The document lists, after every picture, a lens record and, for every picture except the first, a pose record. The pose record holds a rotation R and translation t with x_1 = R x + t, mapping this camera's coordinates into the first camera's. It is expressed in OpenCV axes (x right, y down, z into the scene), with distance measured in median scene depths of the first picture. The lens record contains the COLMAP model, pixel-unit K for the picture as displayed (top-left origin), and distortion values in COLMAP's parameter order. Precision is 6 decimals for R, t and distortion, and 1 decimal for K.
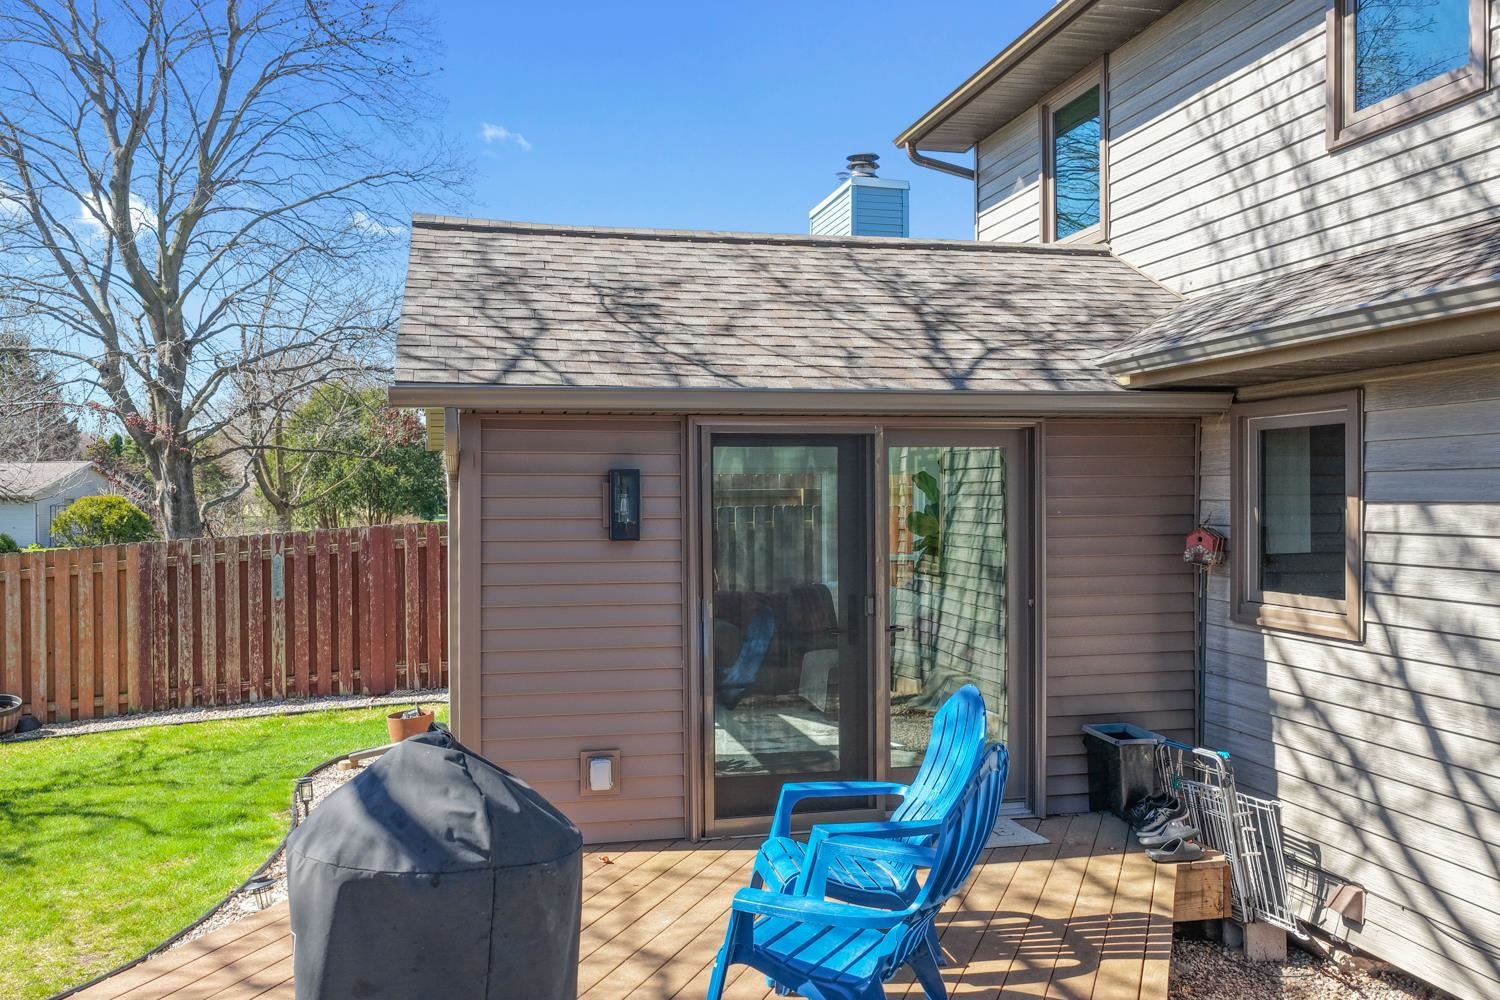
lens RADIAL K [[1240.3, 0, 749.2], [0, 1240.3, 492.3], [0, 0, 1]] dist [-0.013385, 0.028485]
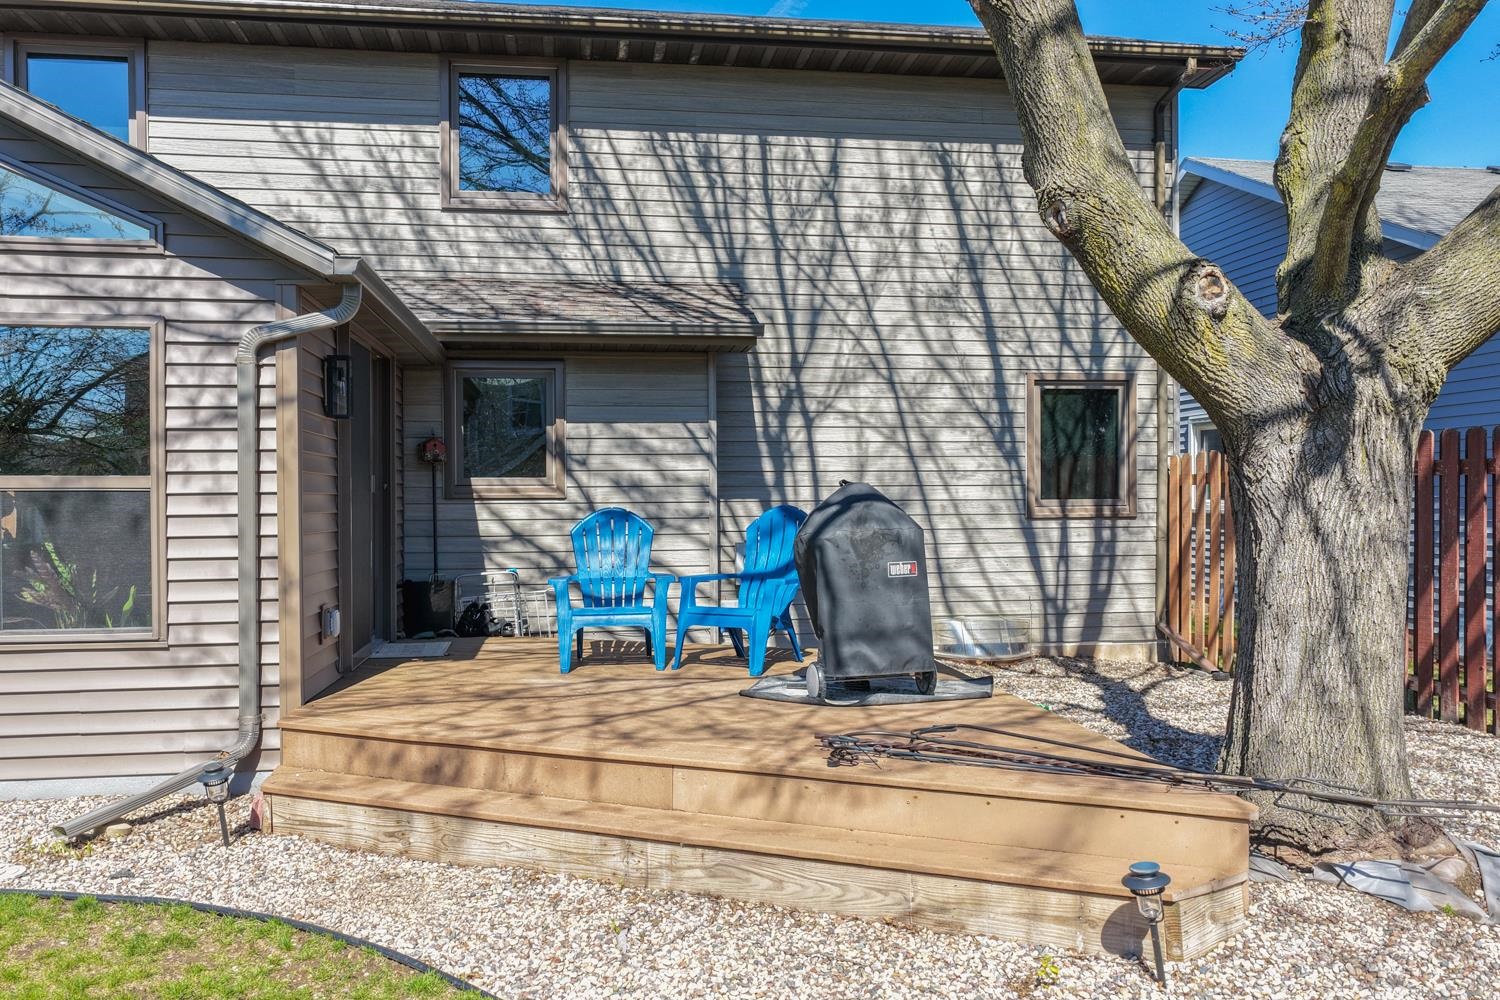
lens RADIAL K [[1240.3, 0, 750.8], [0, 1240.3, 503.0], [0, 0, 1]] dist [-0.013385, 0.028485]
pose [[0.093555, -0.013214, 0.995526, -1.197496], [0.002271, 0.999912, 0.013059, 0.095084], [-0.995611, 0.001040, 0.093577, 0.490701]]
